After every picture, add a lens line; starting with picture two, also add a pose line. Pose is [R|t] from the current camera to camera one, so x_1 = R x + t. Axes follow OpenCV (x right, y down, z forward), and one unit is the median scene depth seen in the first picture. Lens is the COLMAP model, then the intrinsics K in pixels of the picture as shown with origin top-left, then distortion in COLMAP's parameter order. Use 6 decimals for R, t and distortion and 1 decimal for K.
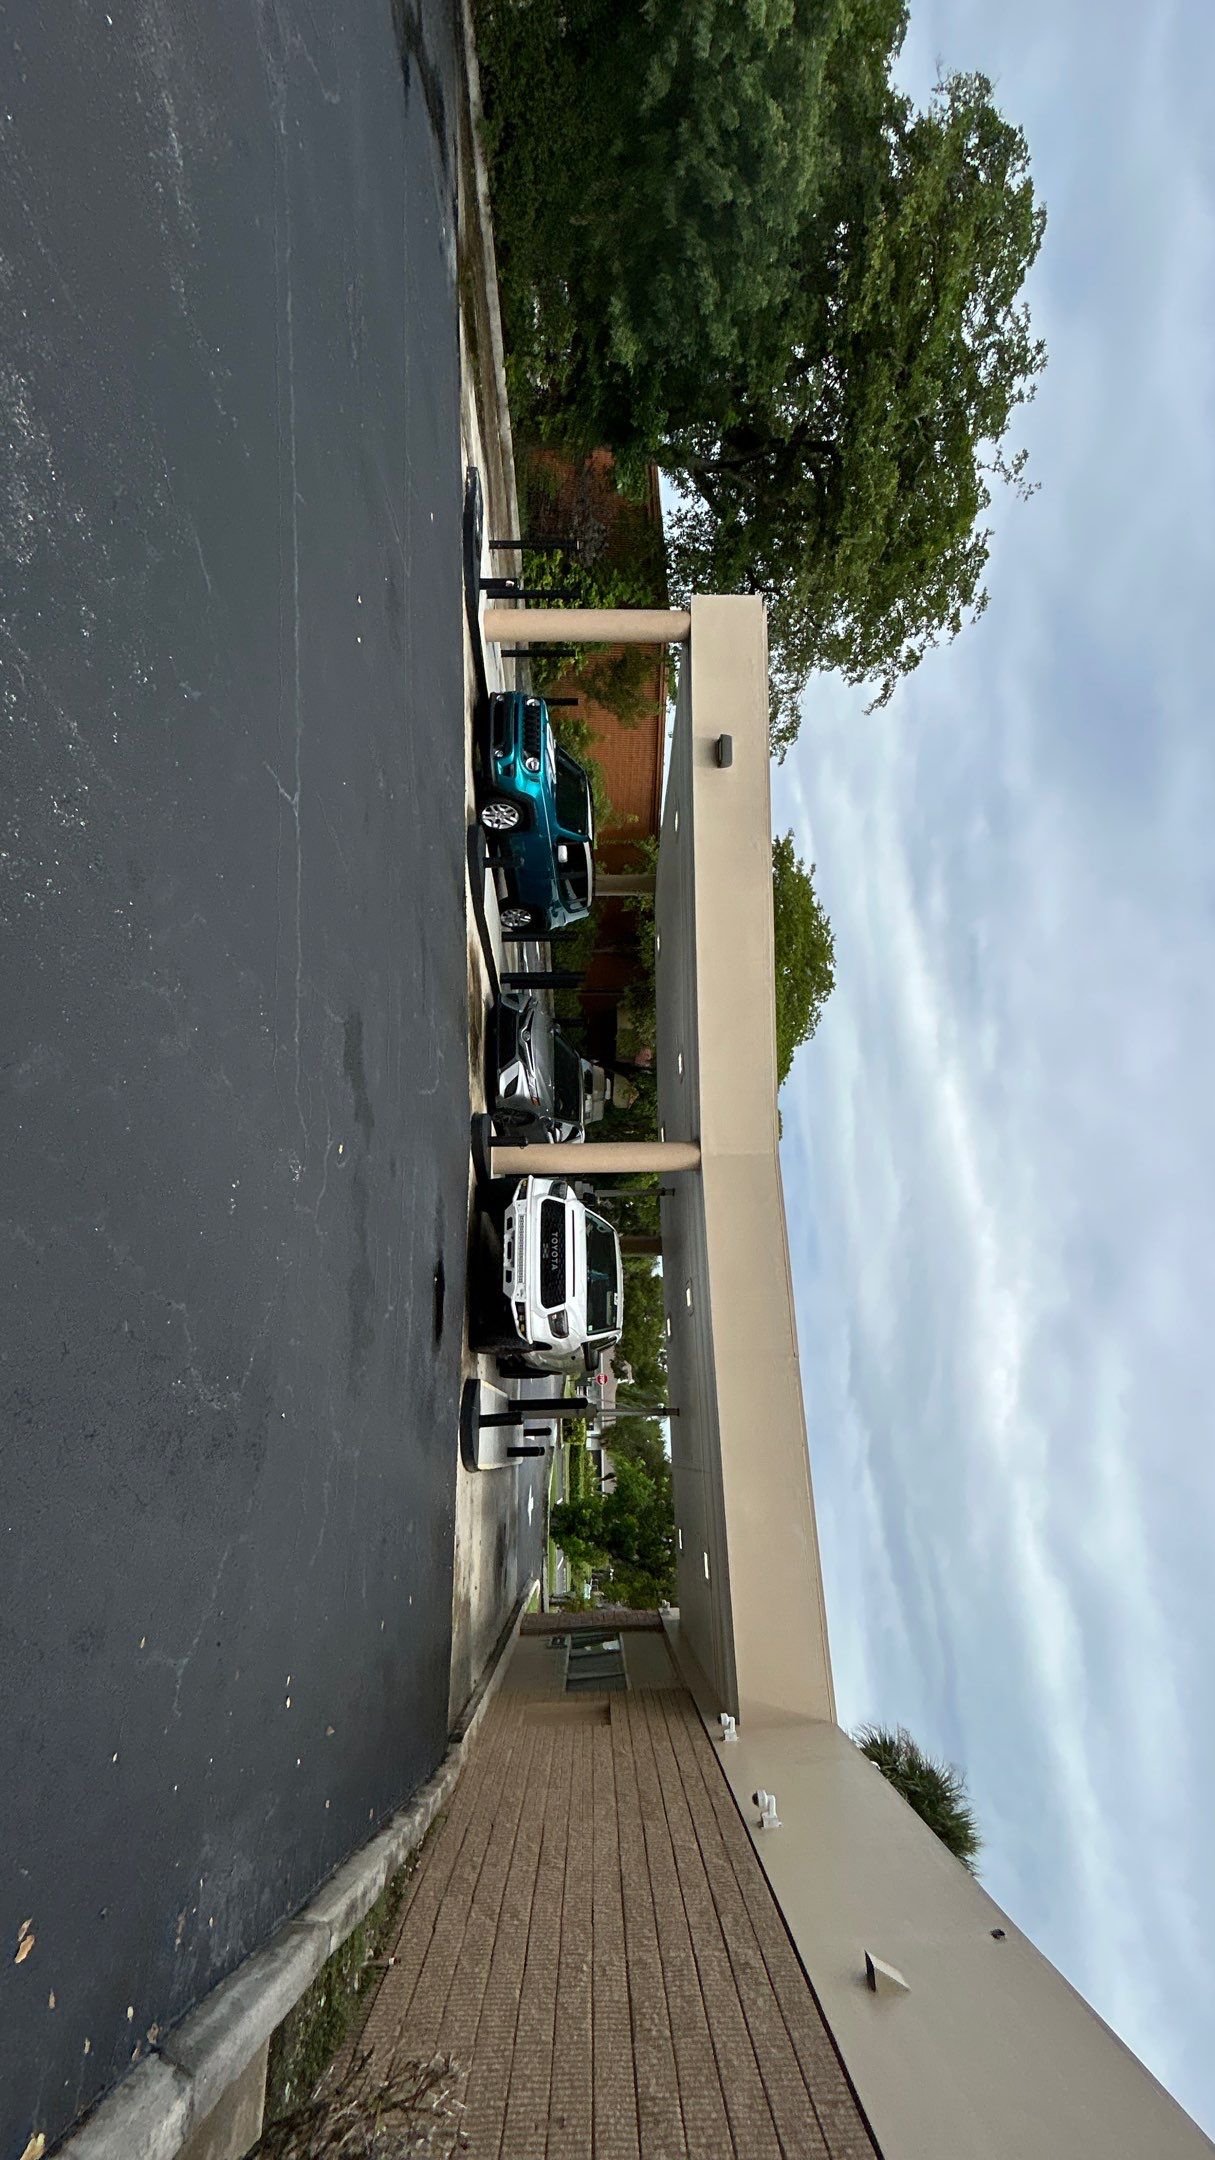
lens RADIAL K [[875.0, 0, 603.5], [0, 875.0, 1071.0], [0, 0, 1]] dist [-0.002909, -0.000247]
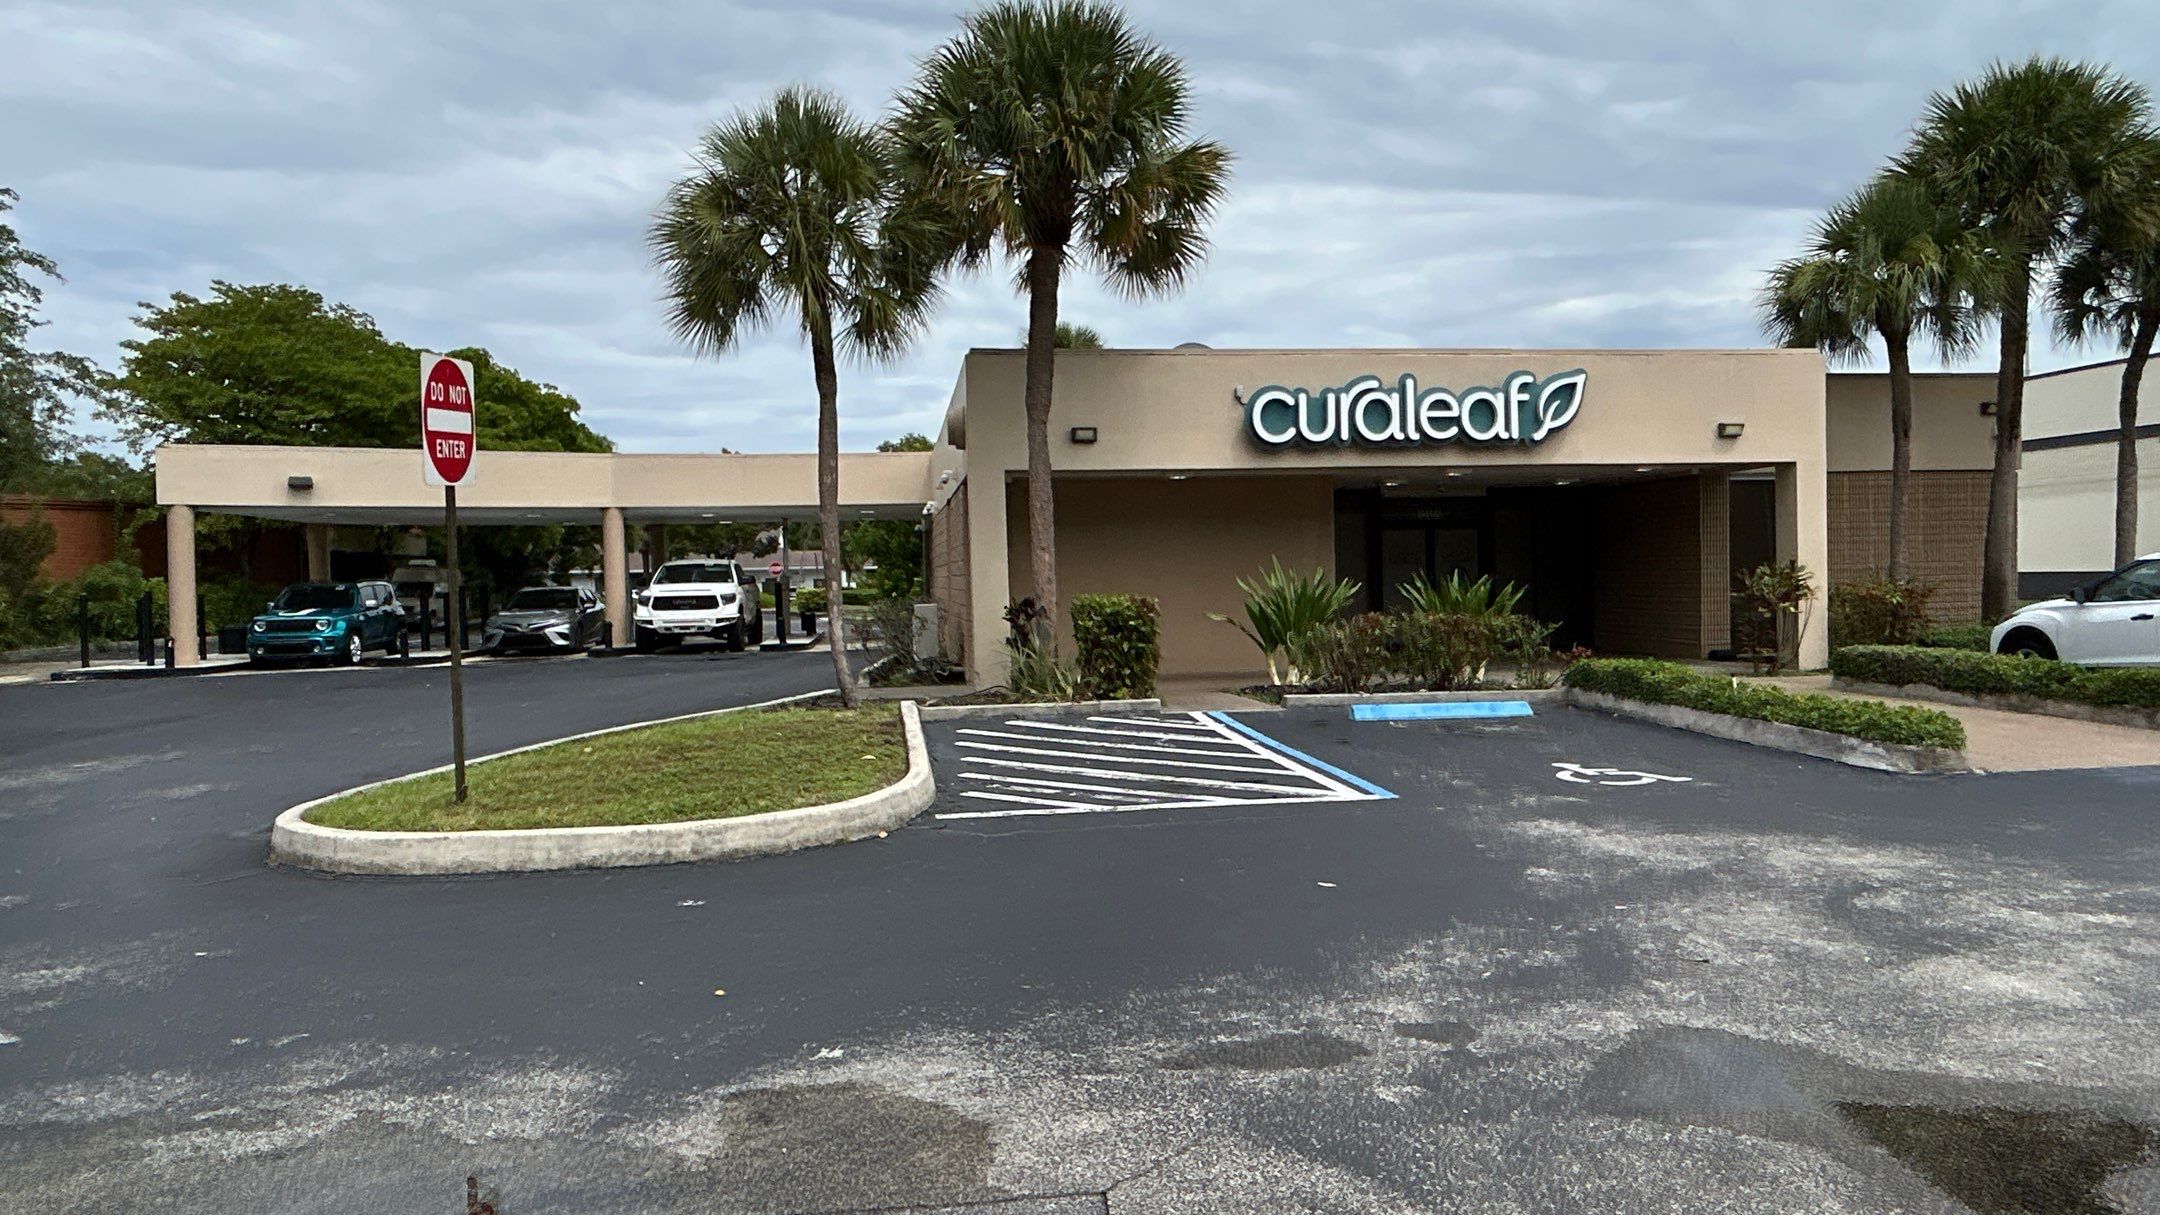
lens RADIAL K [[1425.2, 0, 1081.9], [0, 1425.2, 611.0], [0, 0, 1]] dist [0.002642, -0.000721]
pose [[0.002170, -0.999419, -0.034011, 0.018318], [0.856652, -0.015688, 0.515656, -0.470535], [-0.515890, -0.030255, 0.856120, -1.477274]]
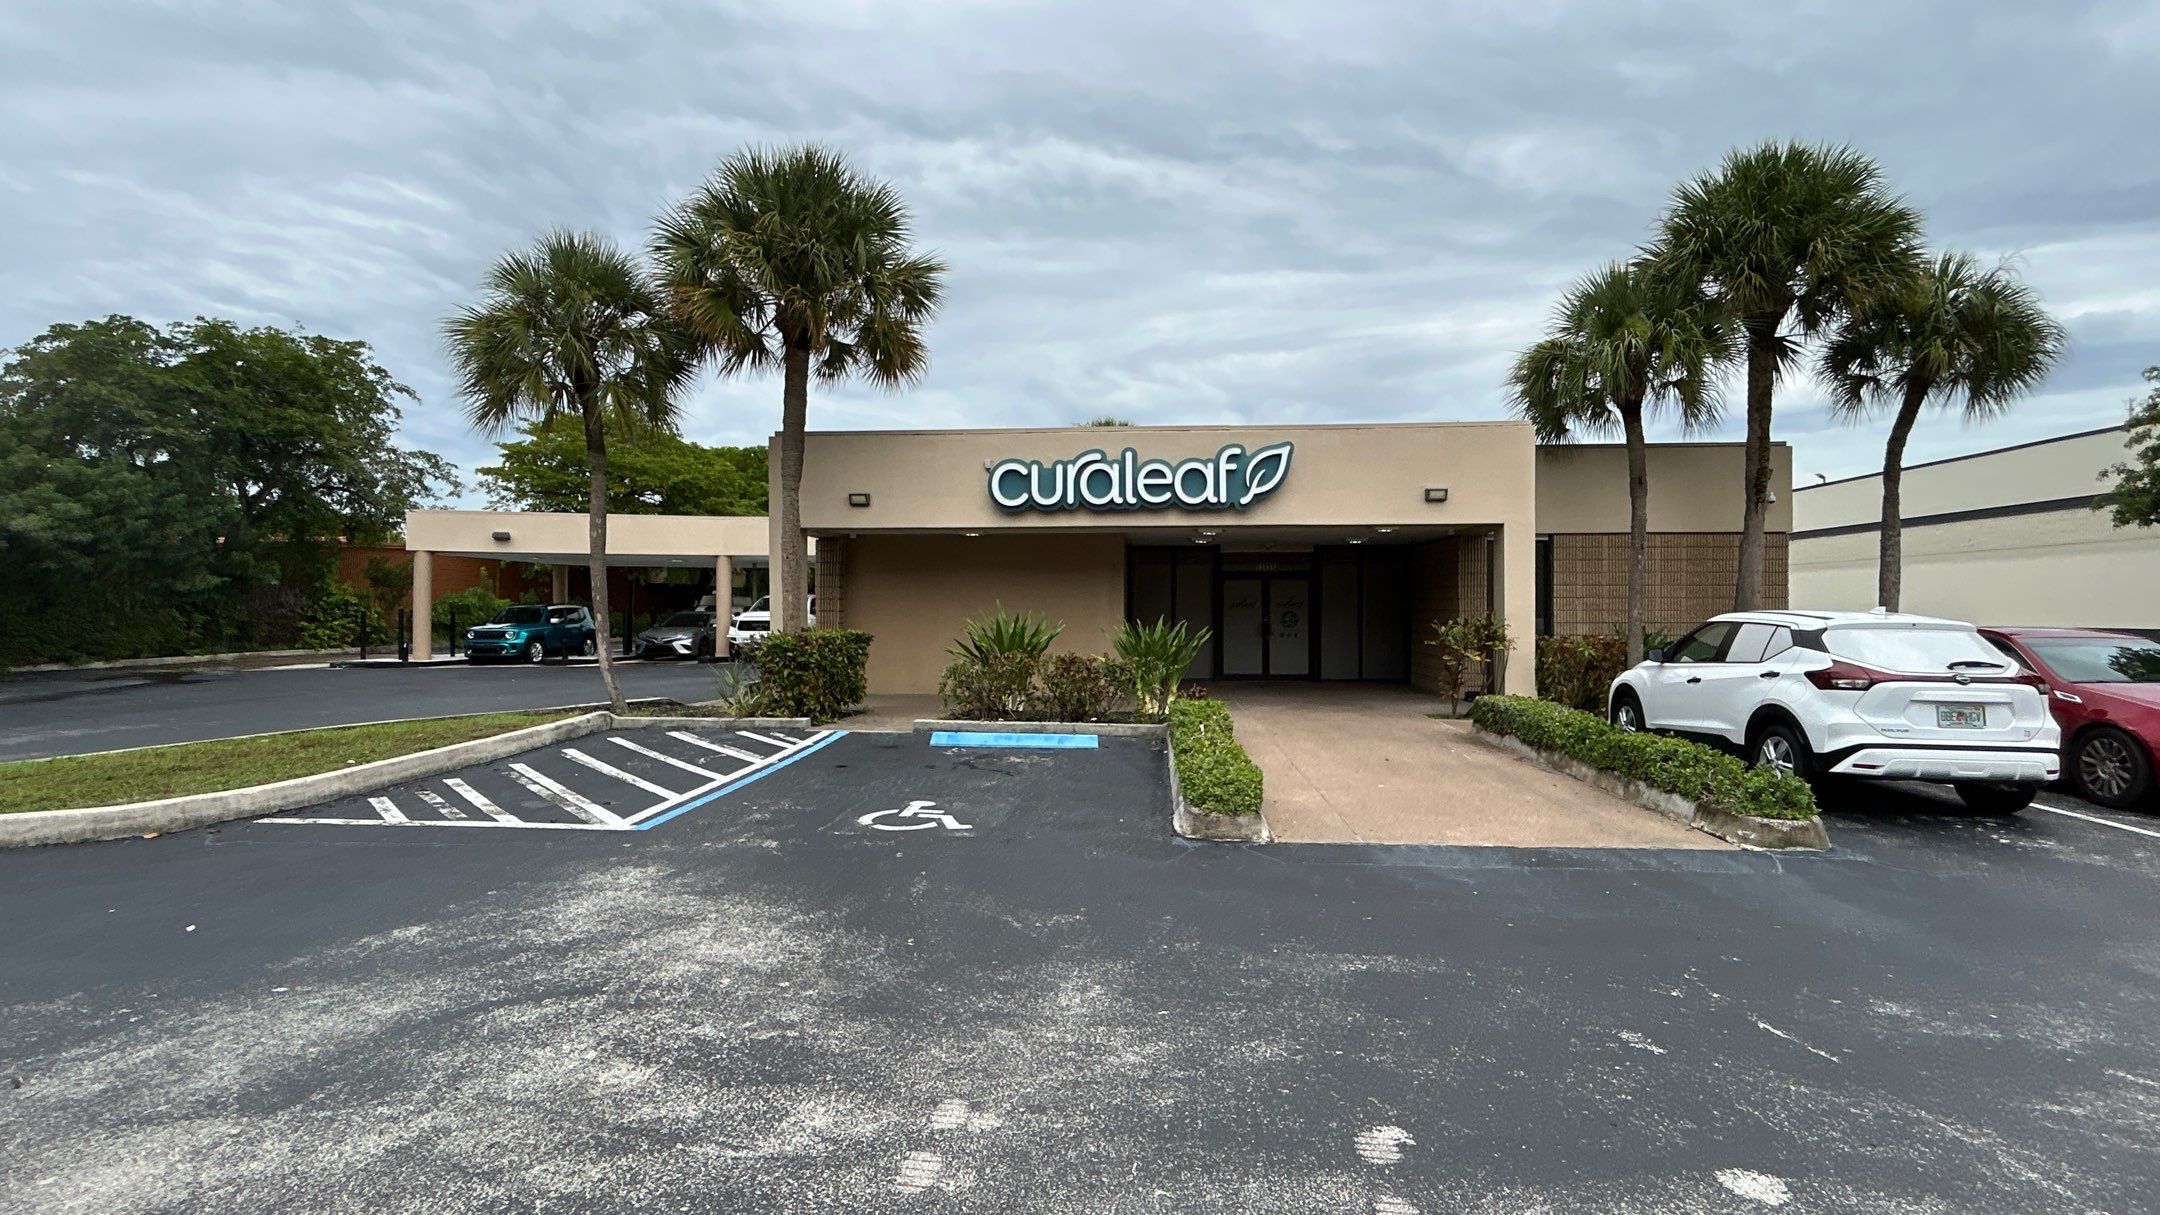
lens RADIAL K [[1031.6, 0, 1068.6], [0, 1031.6, 599.7], [0, 0, 1]] dist [0.001316, -0.000513]
pose [[0.020645, -0.999779, -0.004060, 0.032428], [0.950080, 0.018354, 0.311468, 0.115403], [-0.311324, -0.010287, 0.950248, -1.552739]]
